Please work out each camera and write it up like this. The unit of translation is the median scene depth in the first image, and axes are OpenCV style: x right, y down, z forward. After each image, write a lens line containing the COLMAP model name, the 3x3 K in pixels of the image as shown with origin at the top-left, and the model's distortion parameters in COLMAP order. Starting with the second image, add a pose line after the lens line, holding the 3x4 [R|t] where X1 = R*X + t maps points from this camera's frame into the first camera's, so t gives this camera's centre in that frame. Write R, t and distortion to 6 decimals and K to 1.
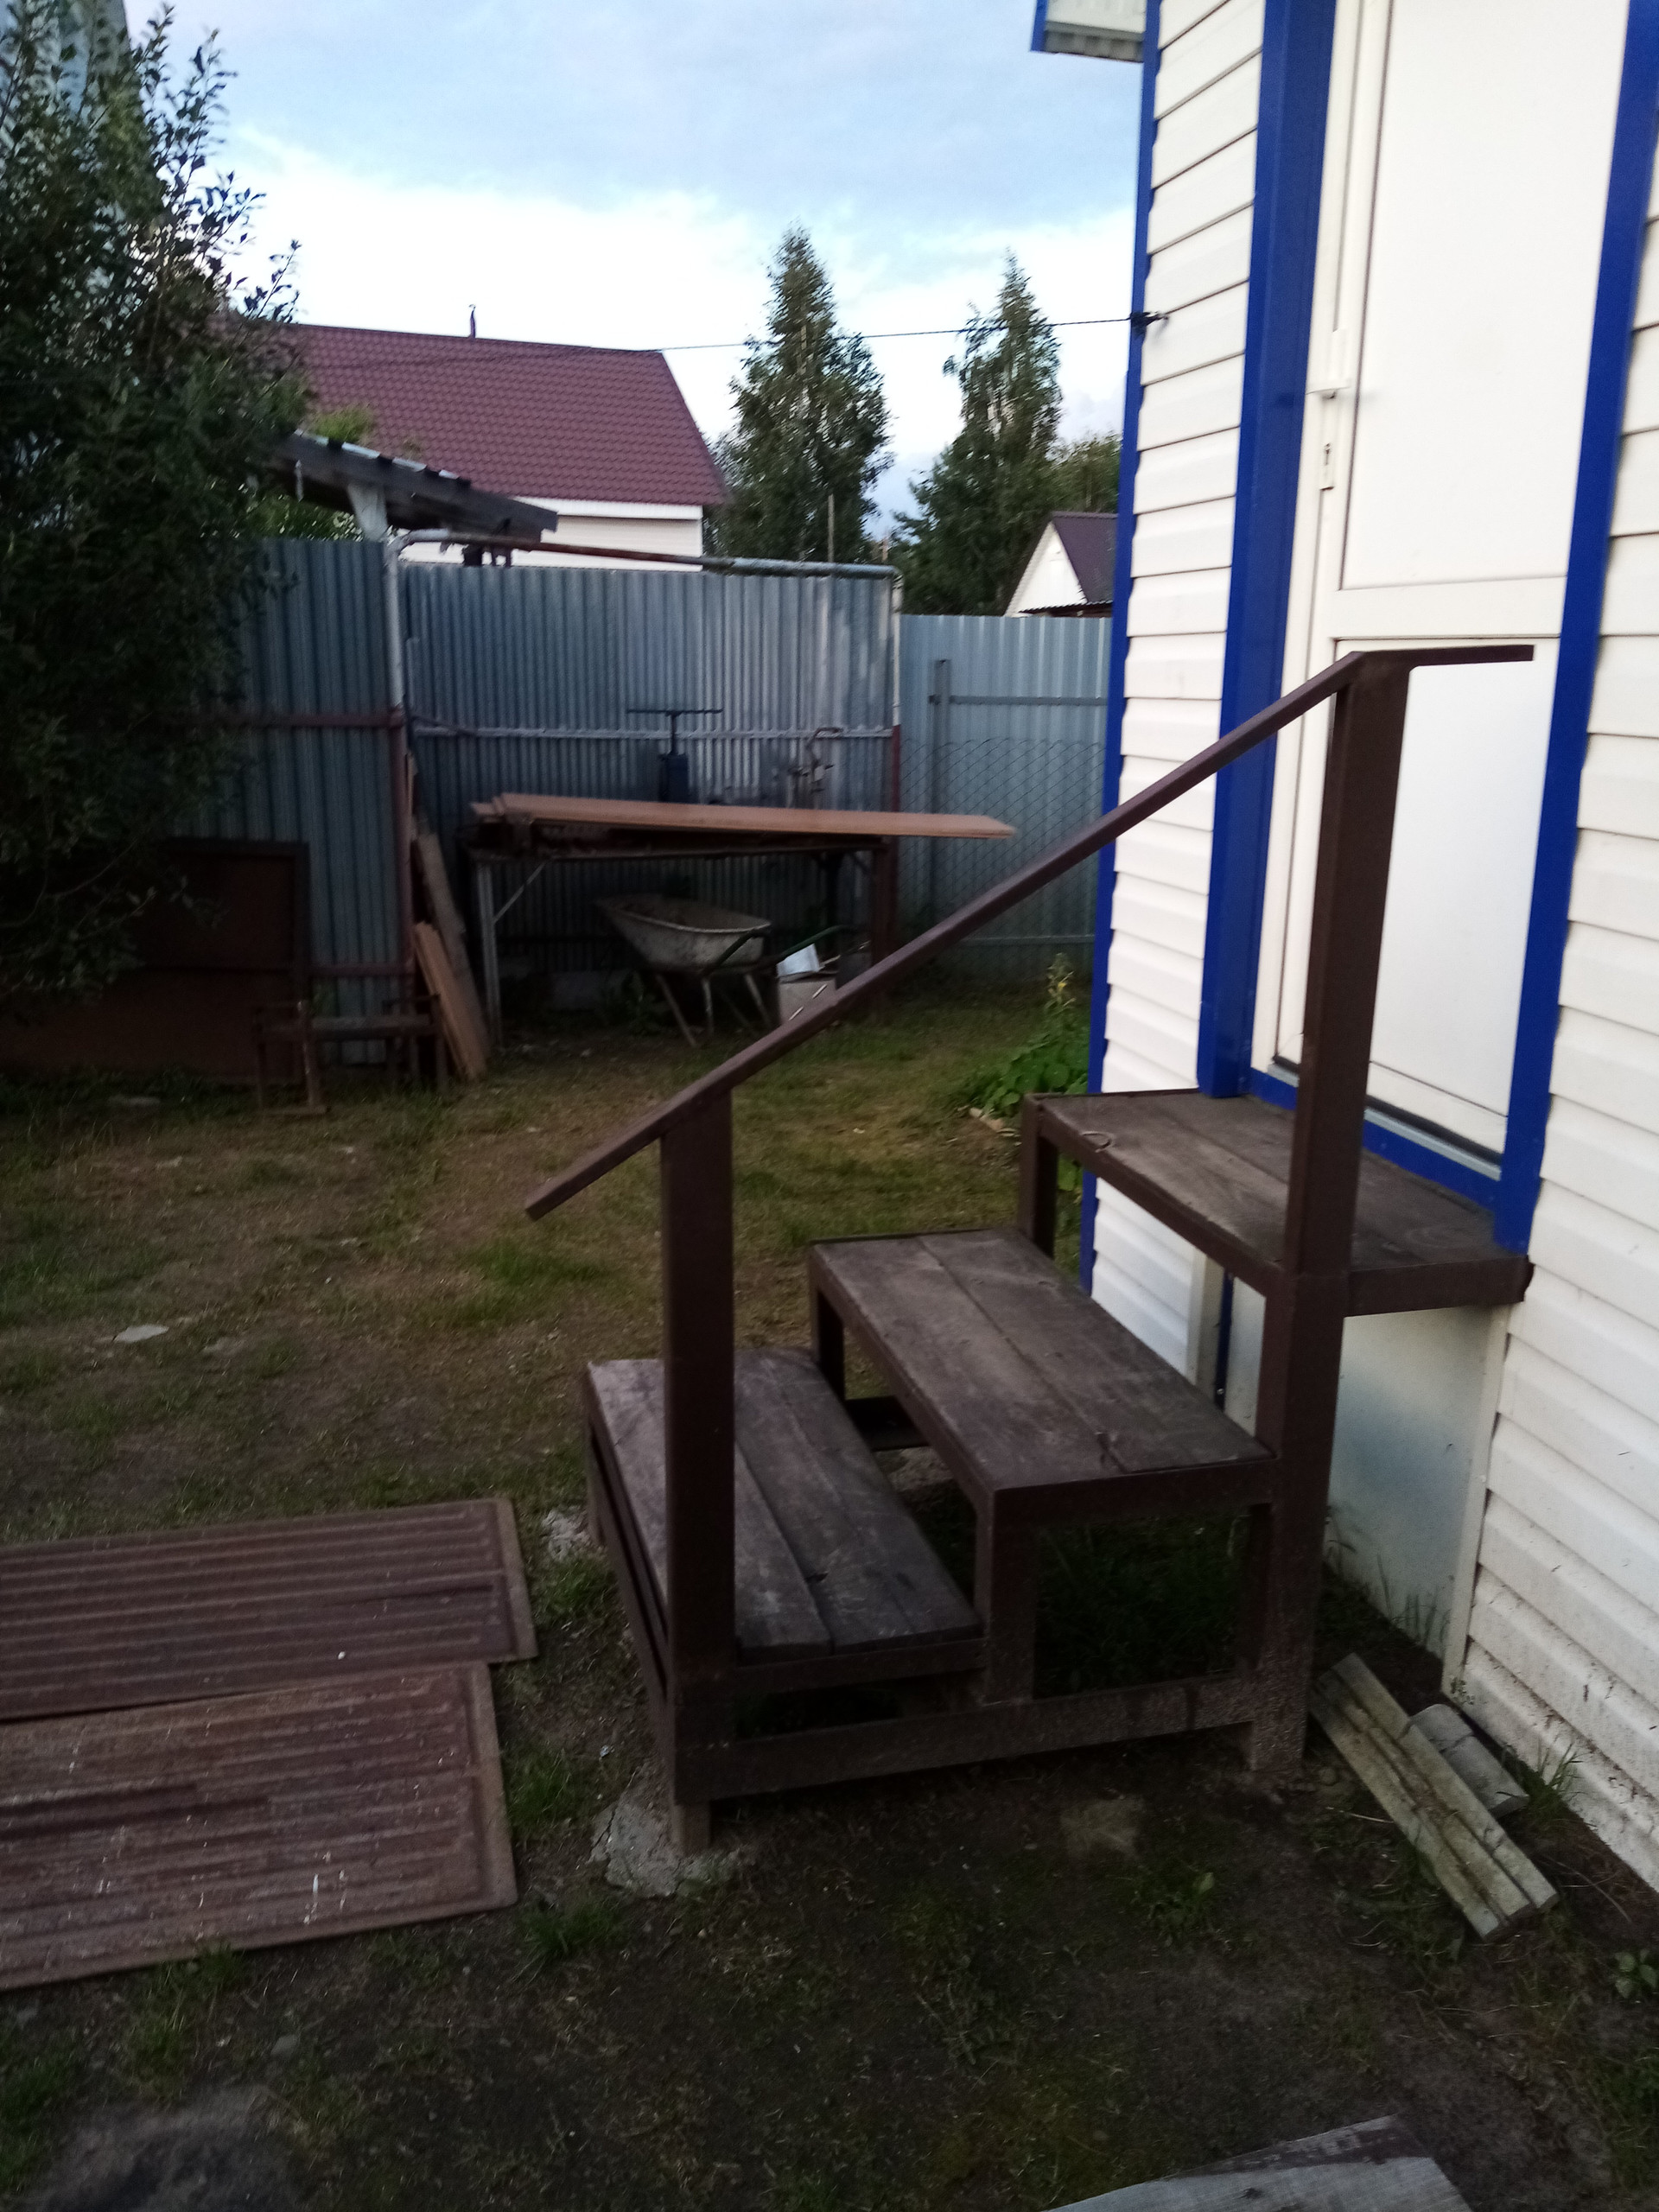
lens RADIAL K [[1752.3, 0, 837.8], [0, 1752.3, 1089.6], [0, 0, 1]] dist [0.068981, -0.123951]
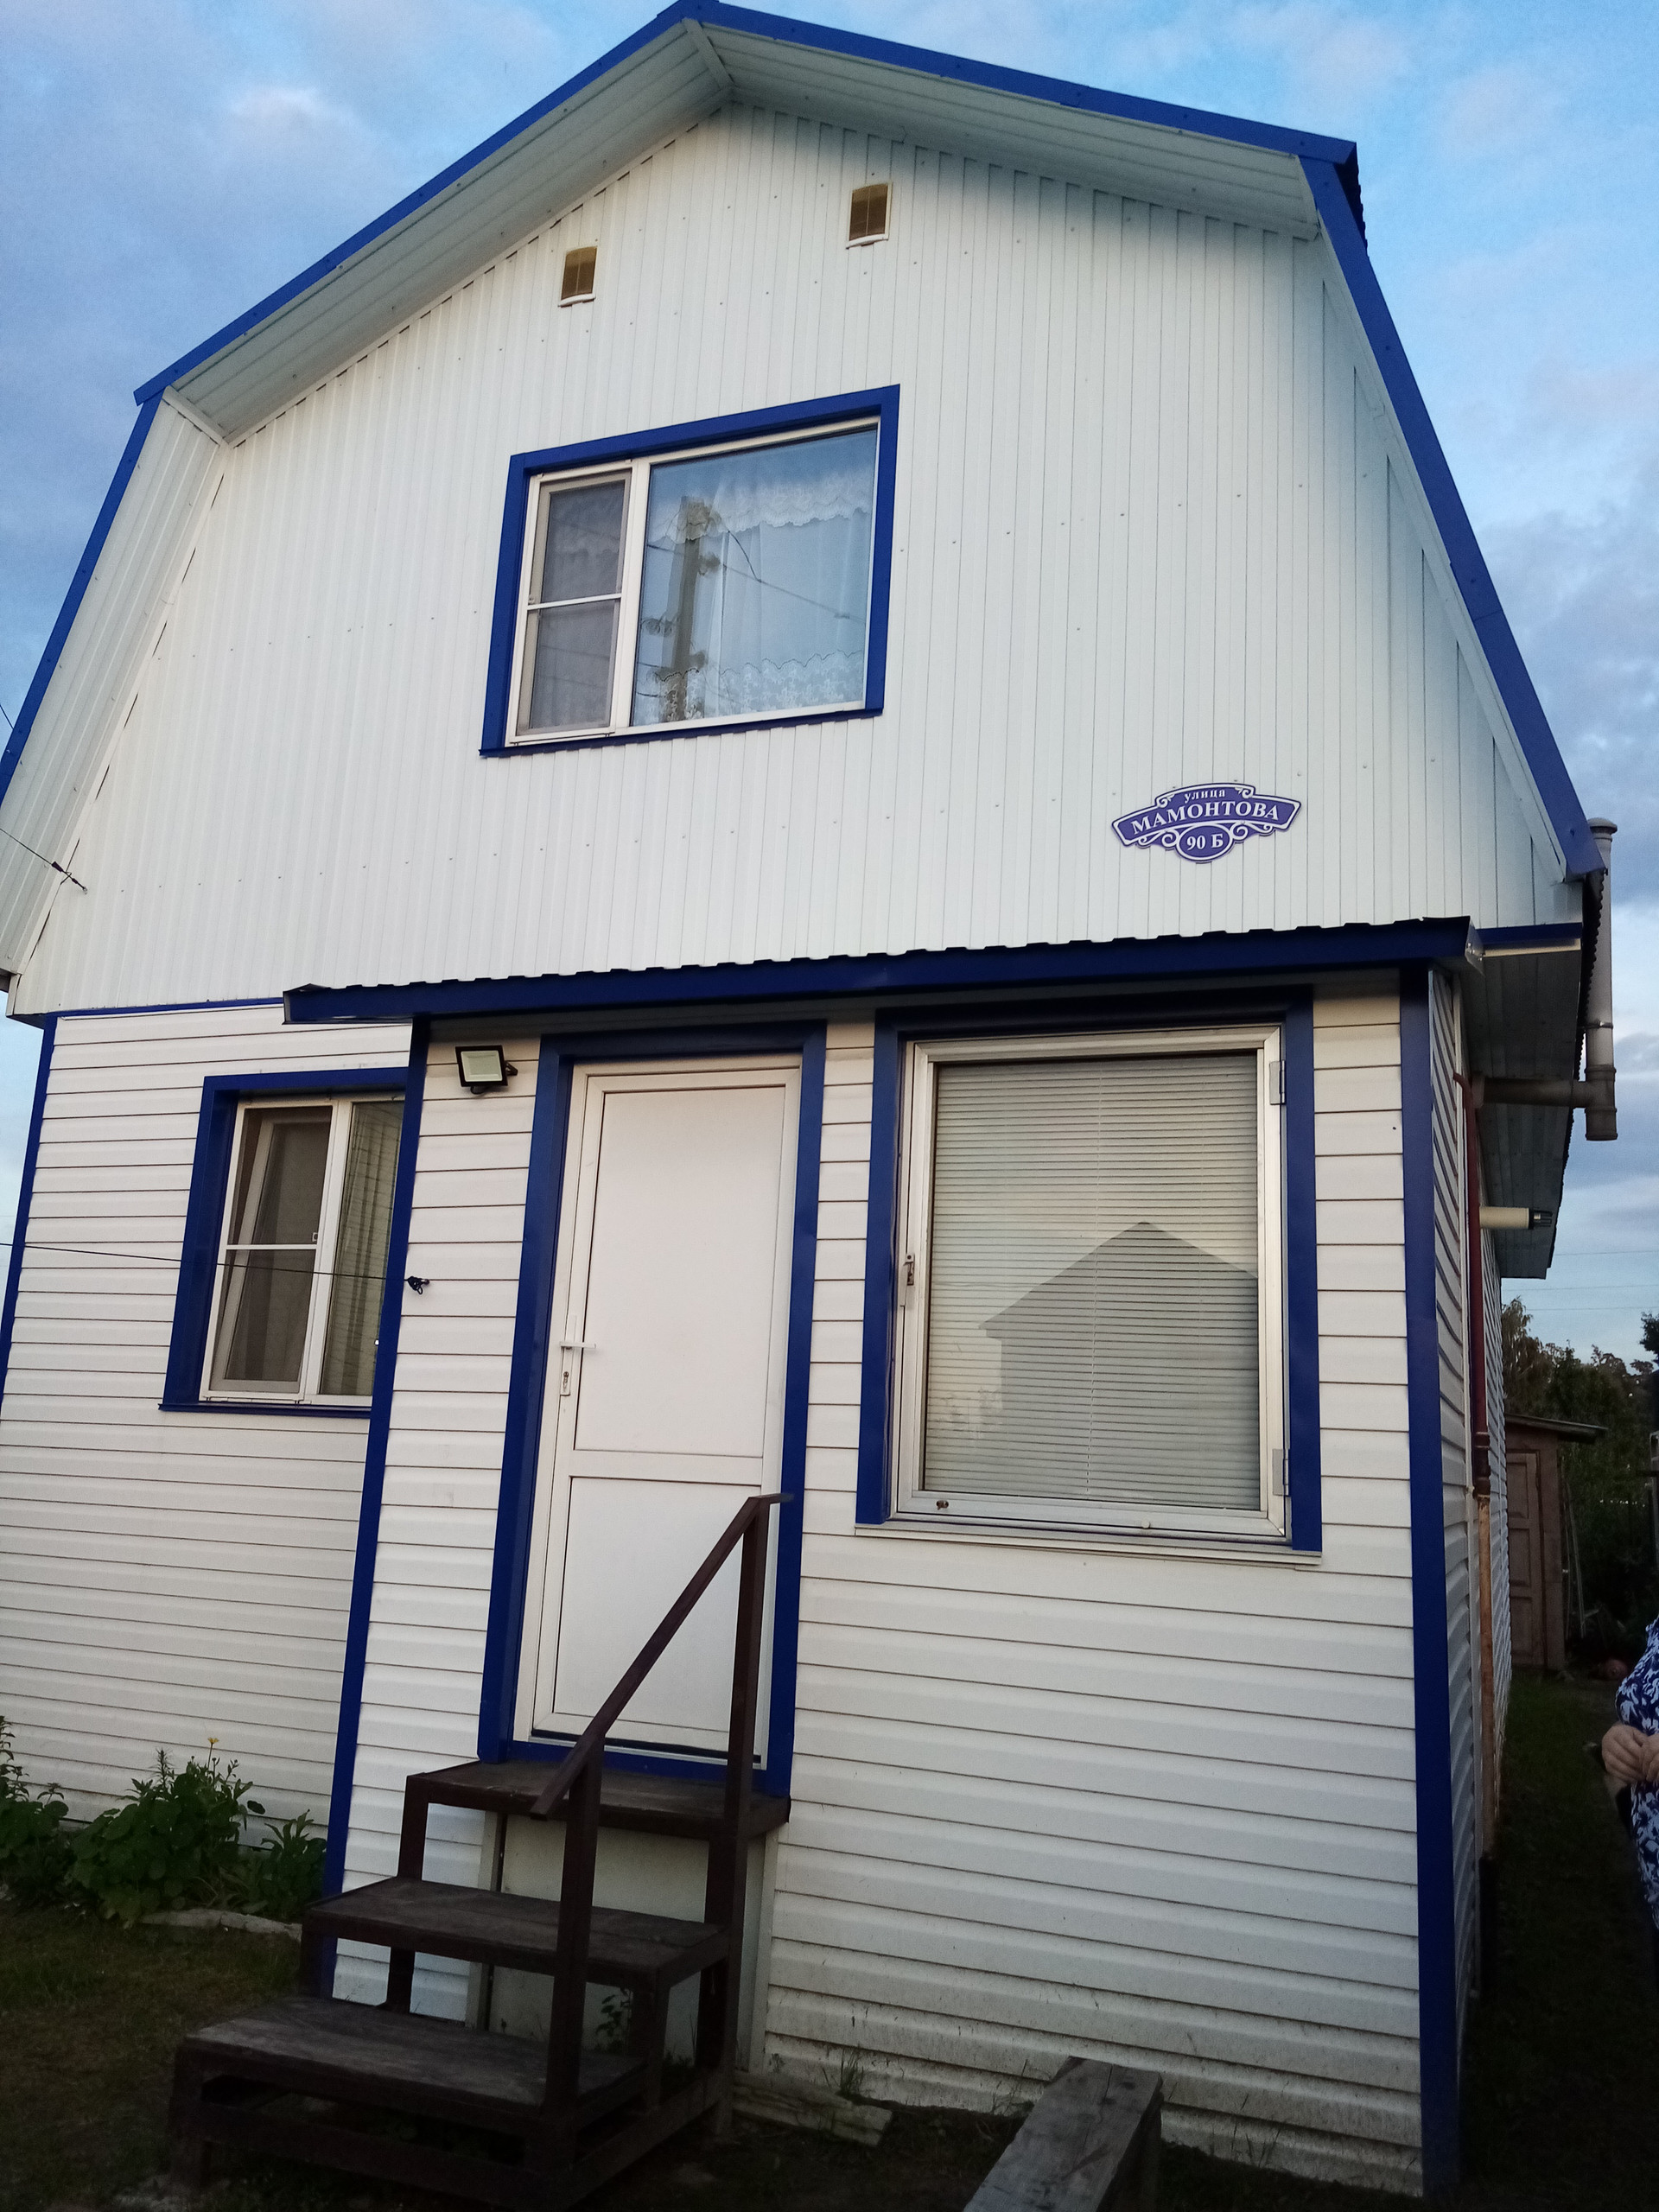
lens RADIAL K [[1752.3, 0, 837.8], [0, 1752.3, 1089.6], [0, 0, 1]] dist [0.068981, -0.123951]
pose [[0.589600, 0.177586, 0.787931, -1.197122], [0.158957, 0.930939, -0.328763, 0.014254], [-0.791899, 0.319086, 0.520653, -0.321015]]
